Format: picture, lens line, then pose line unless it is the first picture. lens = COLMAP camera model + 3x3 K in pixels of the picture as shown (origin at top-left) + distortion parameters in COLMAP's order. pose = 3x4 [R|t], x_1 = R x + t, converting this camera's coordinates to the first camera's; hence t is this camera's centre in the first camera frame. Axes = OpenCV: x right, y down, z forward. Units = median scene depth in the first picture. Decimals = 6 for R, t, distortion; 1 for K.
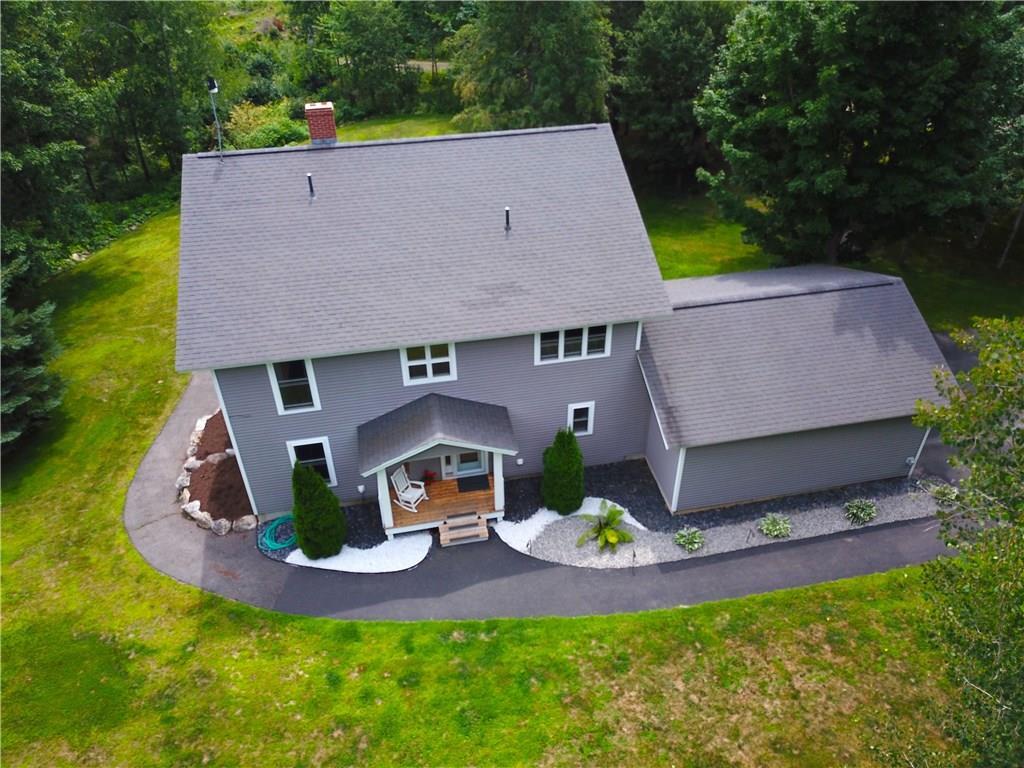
lens RADIAL K [[759.5, 0, 513.4], [0, 759.5, 376.5], [0, 0, 1]] dist [0.022196, -0.010835]
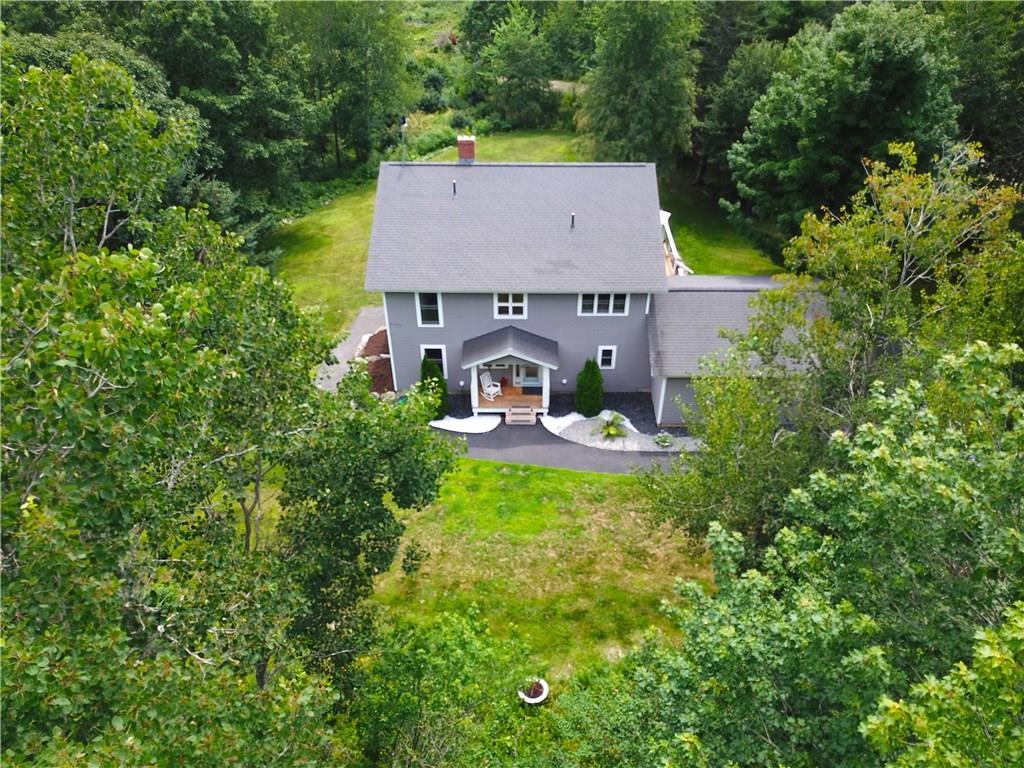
lens RADIAL K [[759.5, 0, 514.8], [0, 759.5, 391.1], [0, 0, 1]] dist [0.022196, -0.010835]
pose [[0.978299, 0.131073, -0.160472, 0.164724], [-0.128514, 0.991360, 0.026272, 0.109912], [0.162529, -0.005079, 0.986691, -0.541721]]
